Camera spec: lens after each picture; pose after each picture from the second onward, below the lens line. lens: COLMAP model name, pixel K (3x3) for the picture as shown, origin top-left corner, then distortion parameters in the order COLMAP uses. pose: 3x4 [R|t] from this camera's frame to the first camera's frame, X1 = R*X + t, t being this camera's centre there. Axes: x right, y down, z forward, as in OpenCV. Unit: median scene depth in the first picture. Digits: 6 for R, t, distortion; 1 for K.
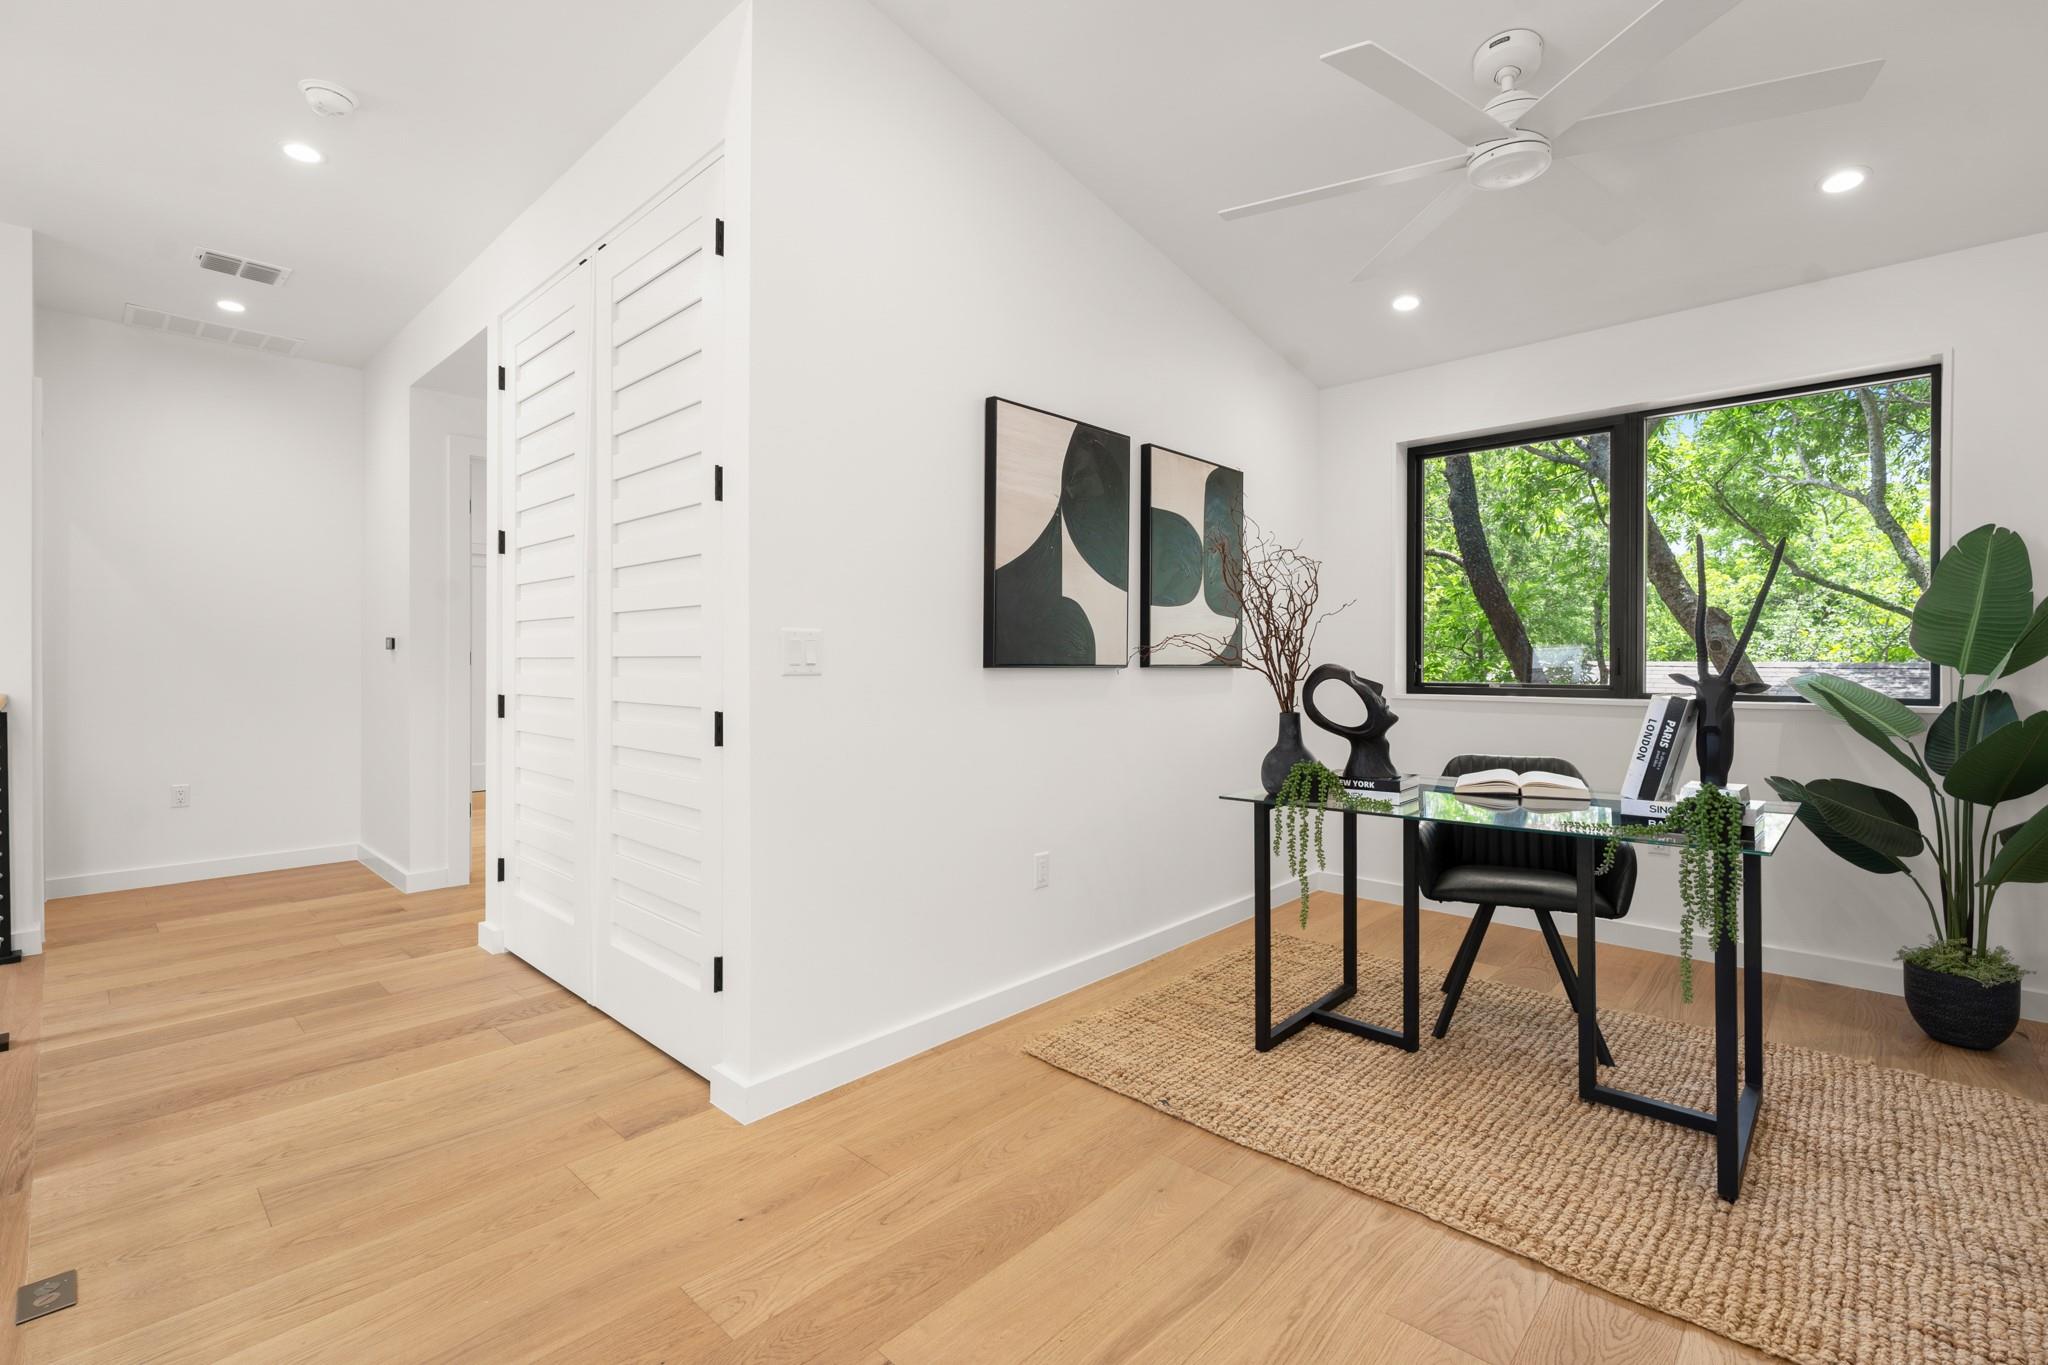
lens RADIAL K [[911.0, 0, 1015.4], [0, 911.0, 665.1], [0, 0, 1]] dist [-0.004085, -0.000145]
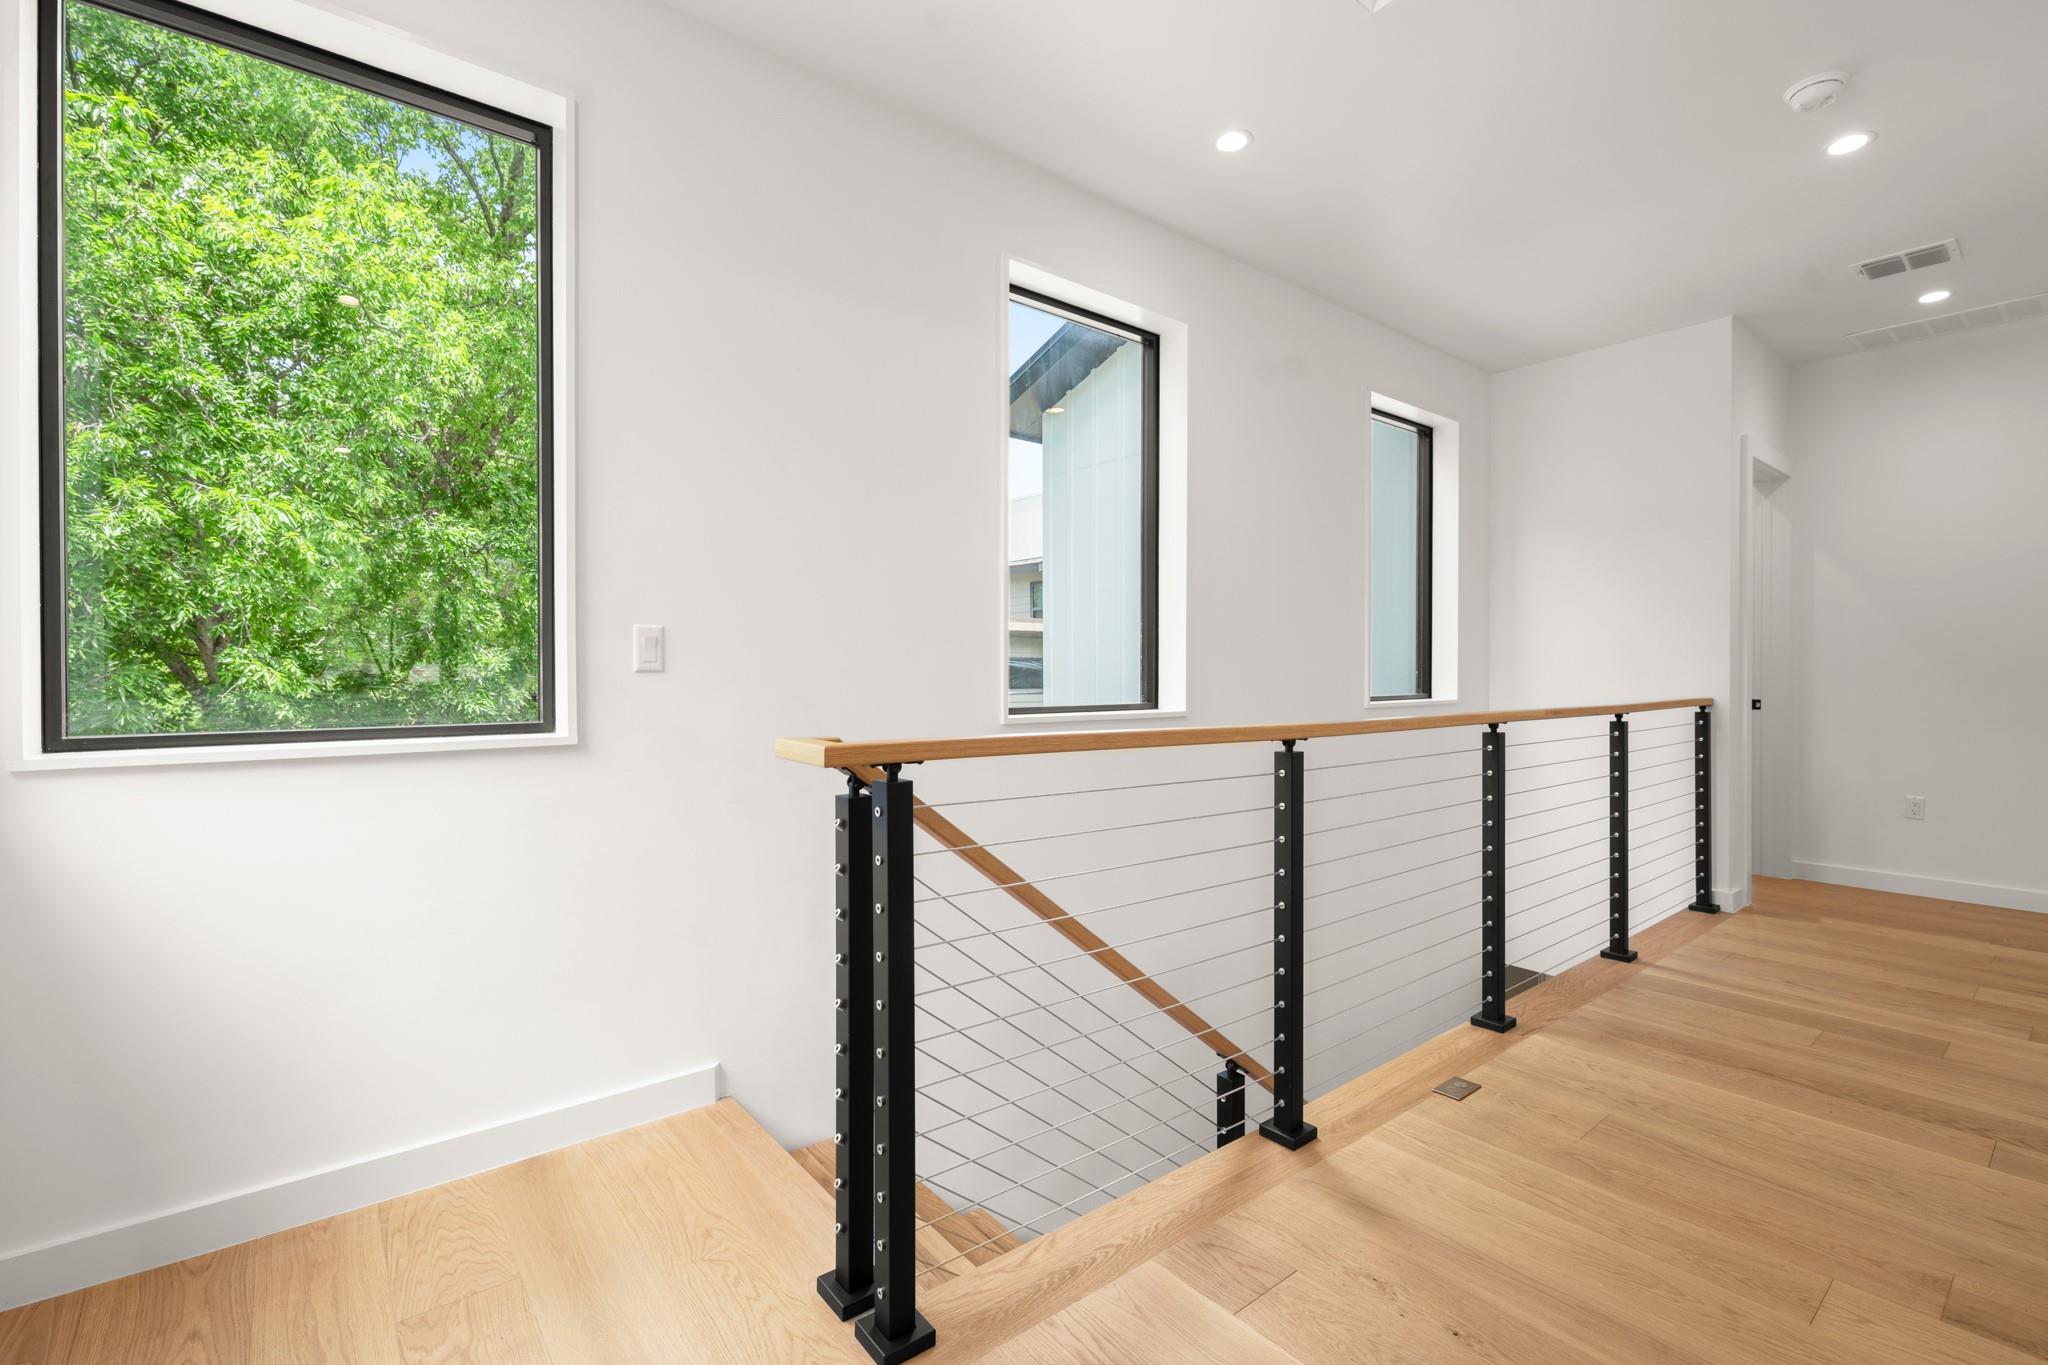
lens RADIAL K [[911.0, 0, 1020.5], [0, 911.0, 678.6], [0, 0, 1]] dist [-0.004085, -0.000145]
pose [[-0.141736, 0.007646, -0.989875, 0.288536], [-0.005677, 0.999947, 0.008536, 0.001055], [0.989888, 0.006830, -0.141685, 0.260891]]
